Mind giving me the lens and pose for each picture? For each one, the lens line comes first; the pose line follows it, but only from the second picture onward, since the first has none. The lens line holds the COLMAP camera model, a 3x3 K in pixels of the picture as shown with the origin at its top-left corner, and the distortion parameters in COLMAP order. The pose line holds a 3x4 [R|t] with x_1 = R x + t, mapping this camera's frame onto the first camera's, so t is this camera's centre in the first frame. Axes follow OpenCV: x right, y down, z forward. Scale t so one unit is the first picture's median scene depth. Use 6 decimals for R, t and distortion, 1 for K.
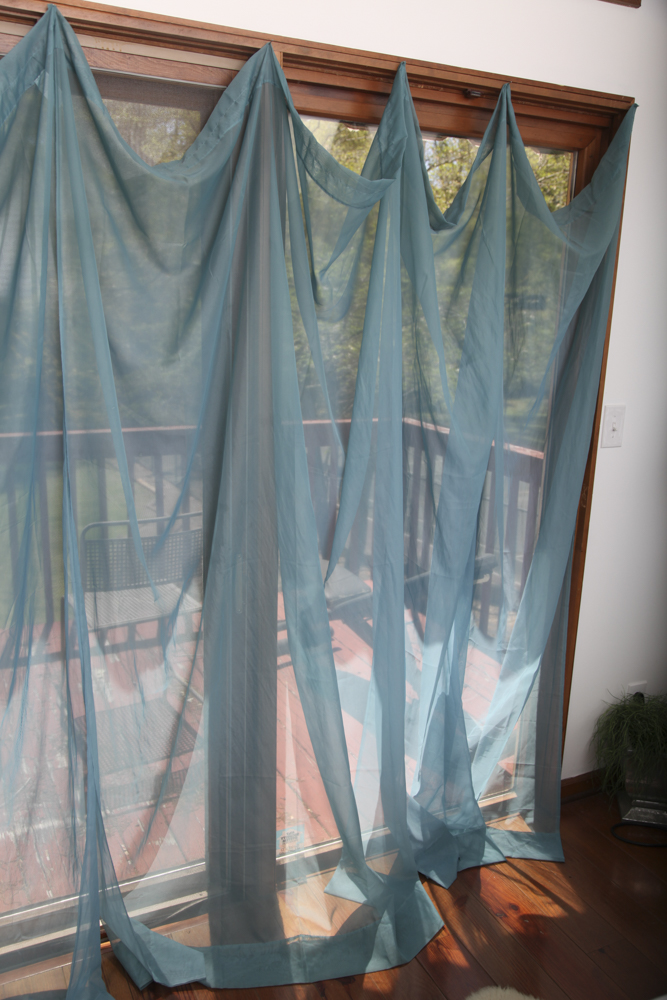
lens RADIAL K [[844.5, 0, 333.5], [0, 844.5, 500.0], [0, 0, 1]] dist [-0.056907, 0.065694]
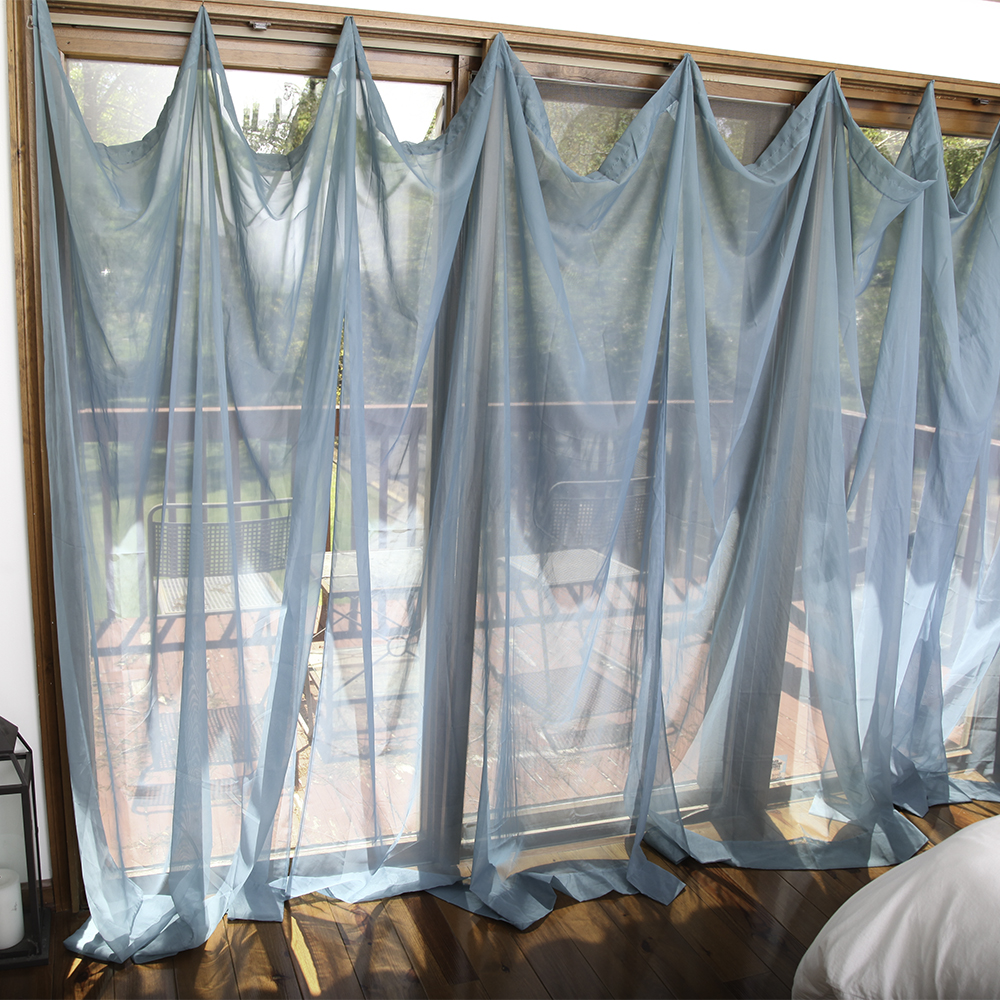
lens RADIAL K [[1031.5, 0, 414.4], [0, 1031.5, 496.8], [0, 0, 1]] dist [-0.122631, 0.066302]
pose [[0.986728, 0.028221, -0.159913, -0.352397], [-0.031799, 0.999297, -0.019861, 0.104228], [0.159241, 0.024682, 0.986931, -0.429947]]
